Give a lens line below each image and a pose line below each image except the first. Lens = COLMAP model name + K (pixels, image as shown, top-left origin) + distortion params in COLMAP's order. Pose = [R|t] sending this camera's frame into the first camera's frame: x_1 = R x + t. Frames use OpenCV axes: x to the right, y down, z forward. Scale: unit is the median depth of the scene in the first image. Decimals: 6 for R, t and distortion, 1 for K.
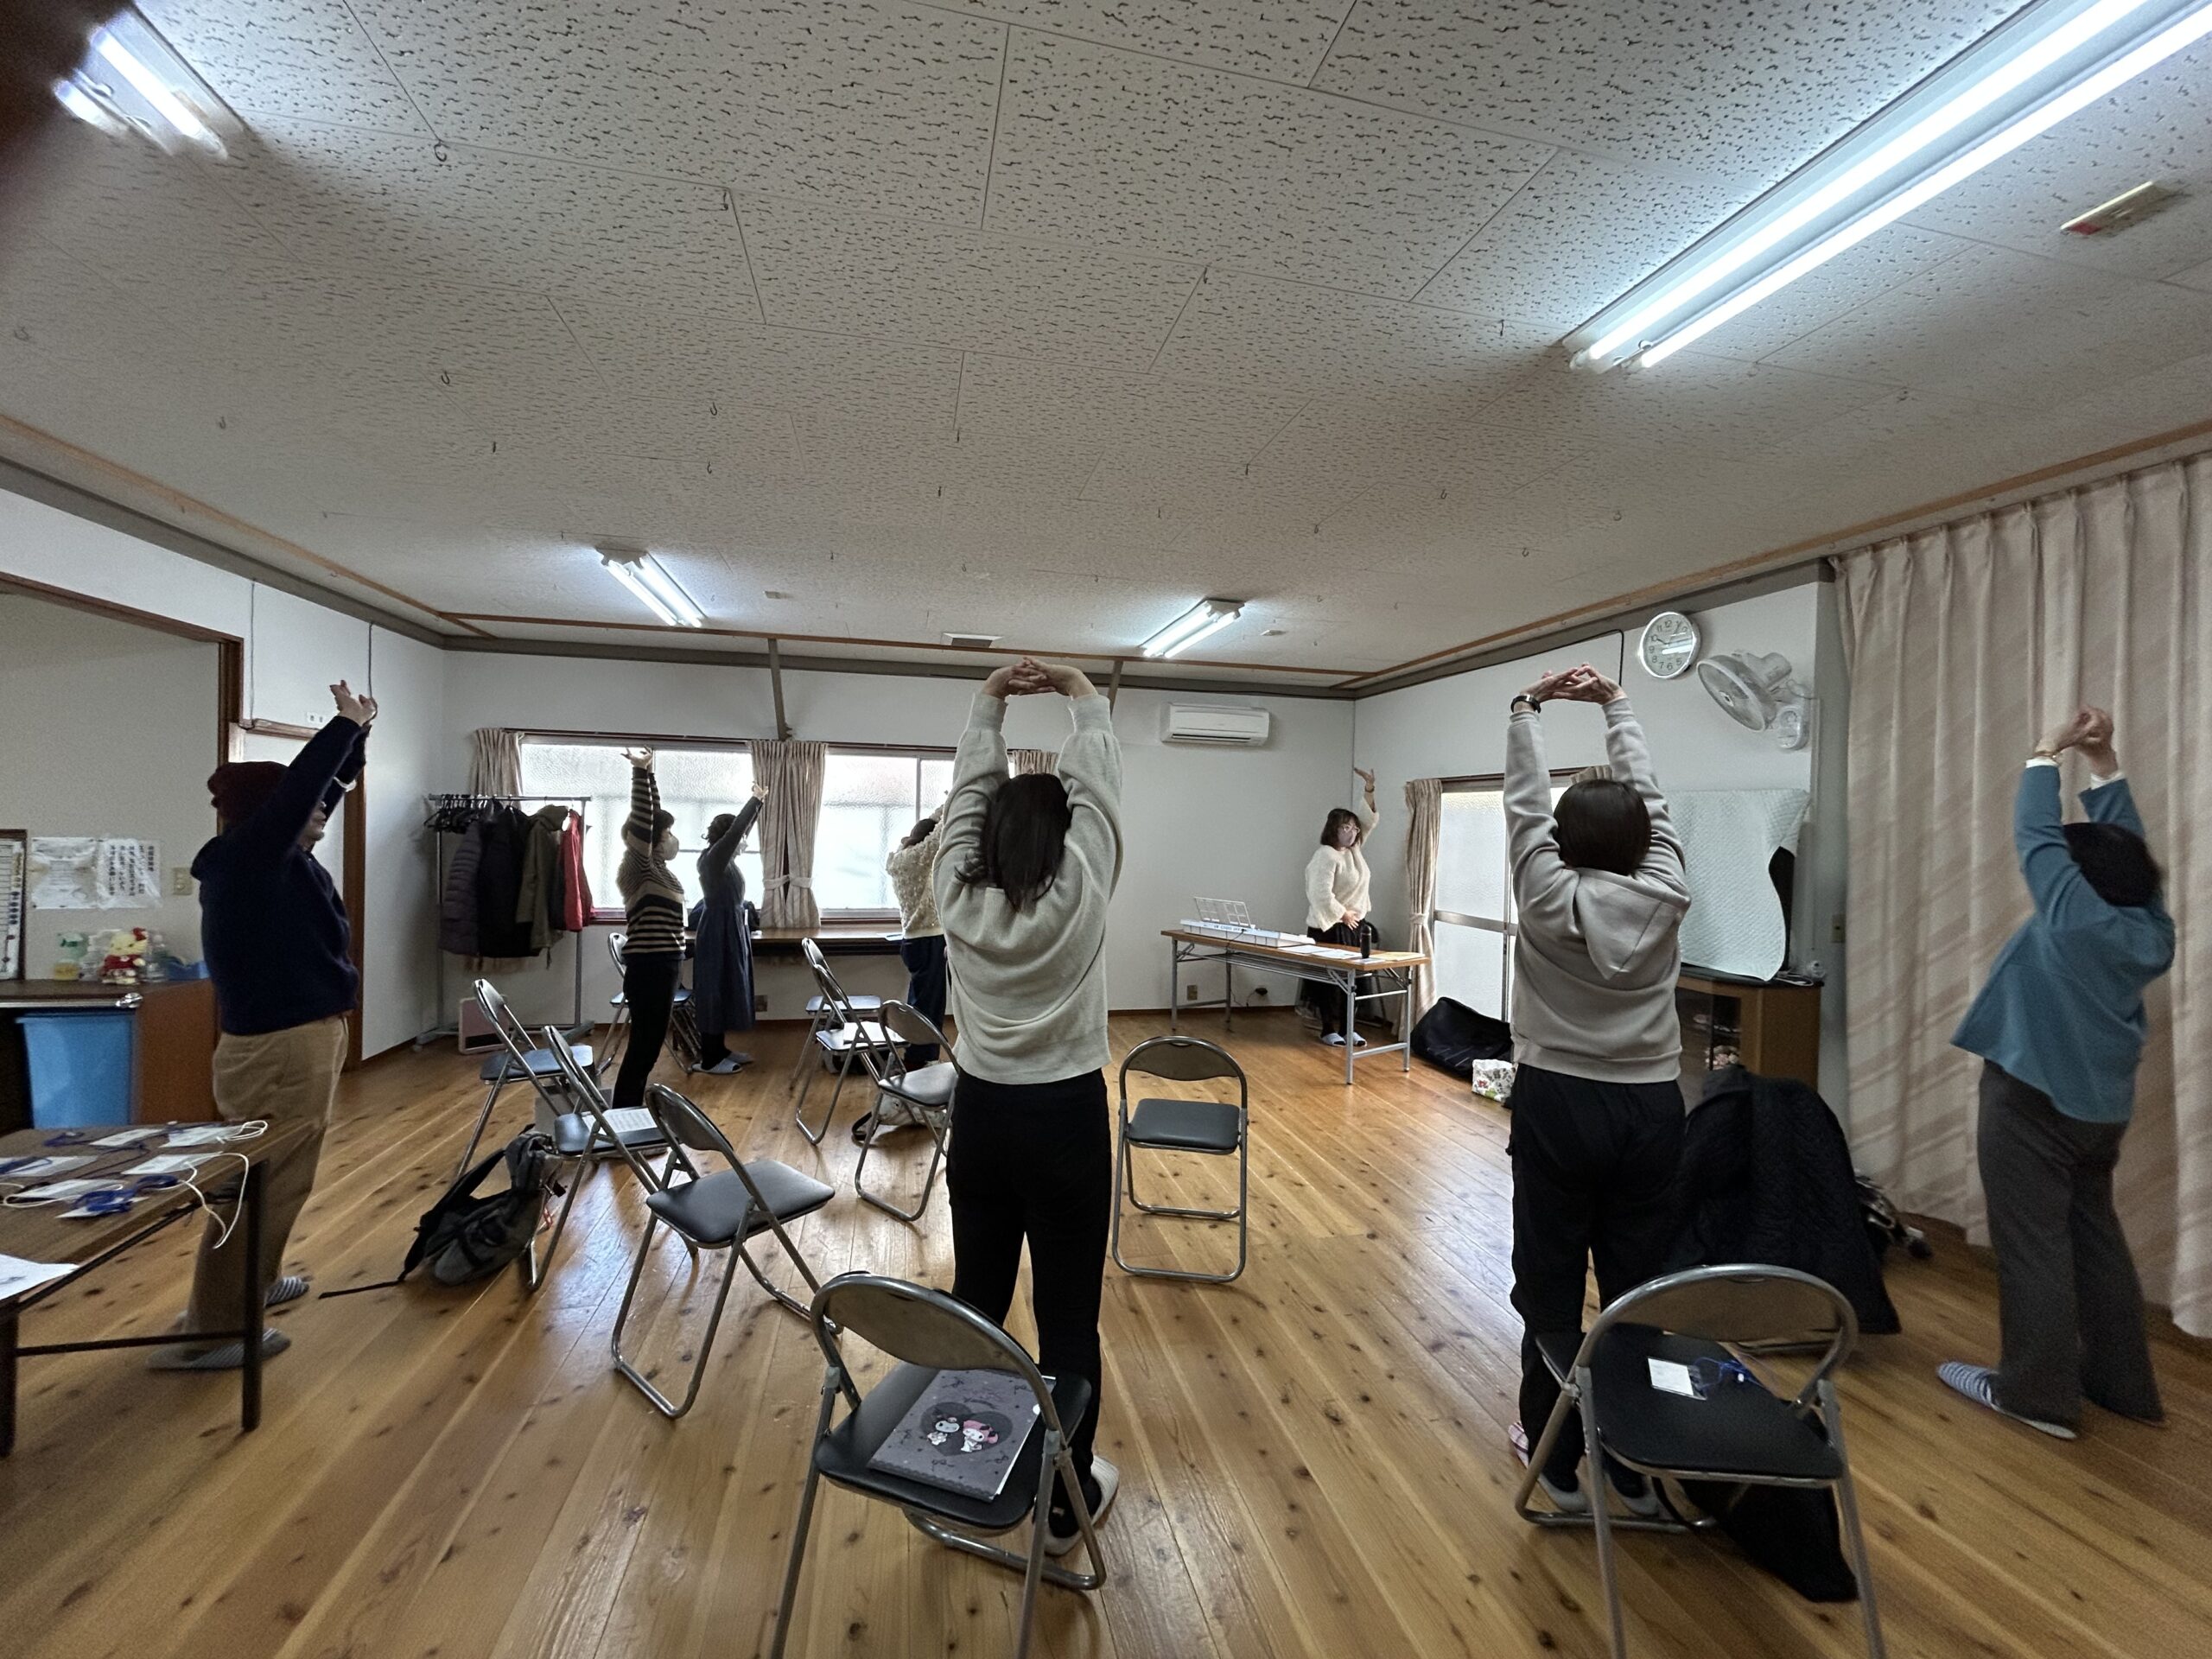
lens RADIAL K [[891.9, 0, 1106.0], [0, 891.9, 829.5], [0, 0, 1]] dist [0.000758, 0.008445]
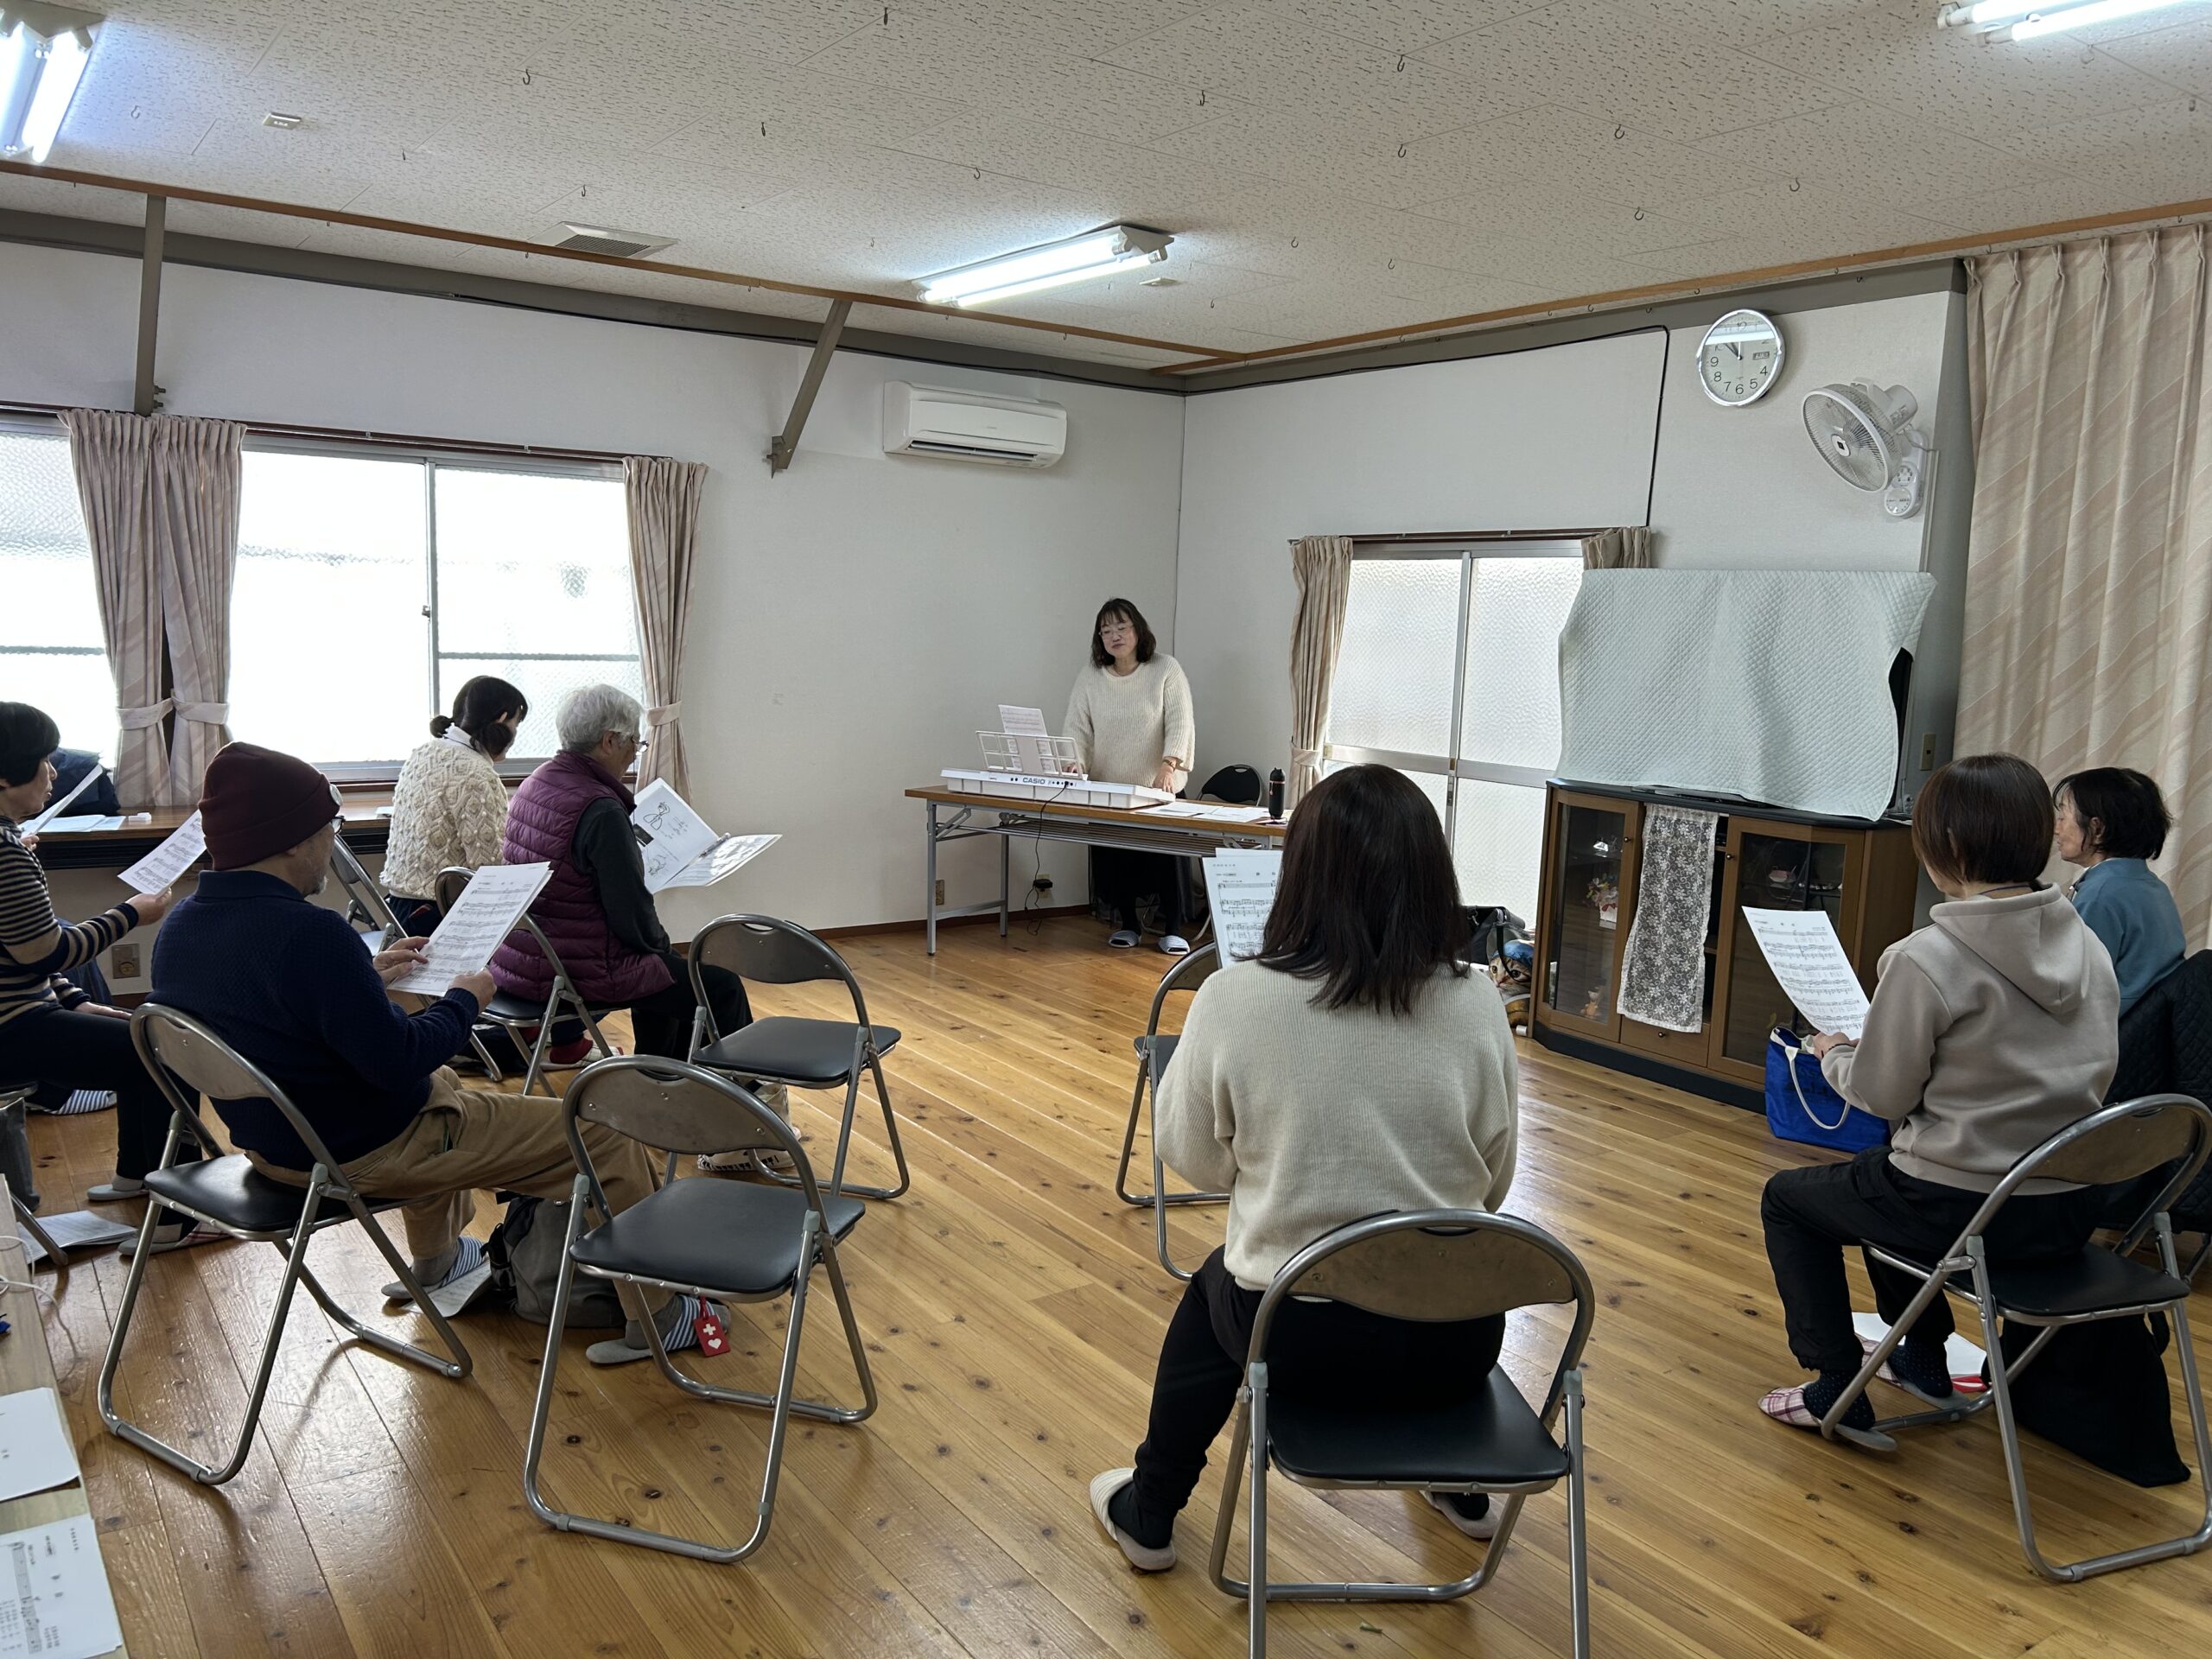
lens RADIAL K [[1665.8, 0, 1106.0], [0, 1665.8, 829.5], [0, 0, 1]] dist [0.028775, -0.009534]
pose [[0.923365, -0.041053, 0.381721, -0.325988], [-0.010611, 0.991158, 0.132265, -0.006754], [-0.383776, -0.126179, 0.914765, -0.058544]]
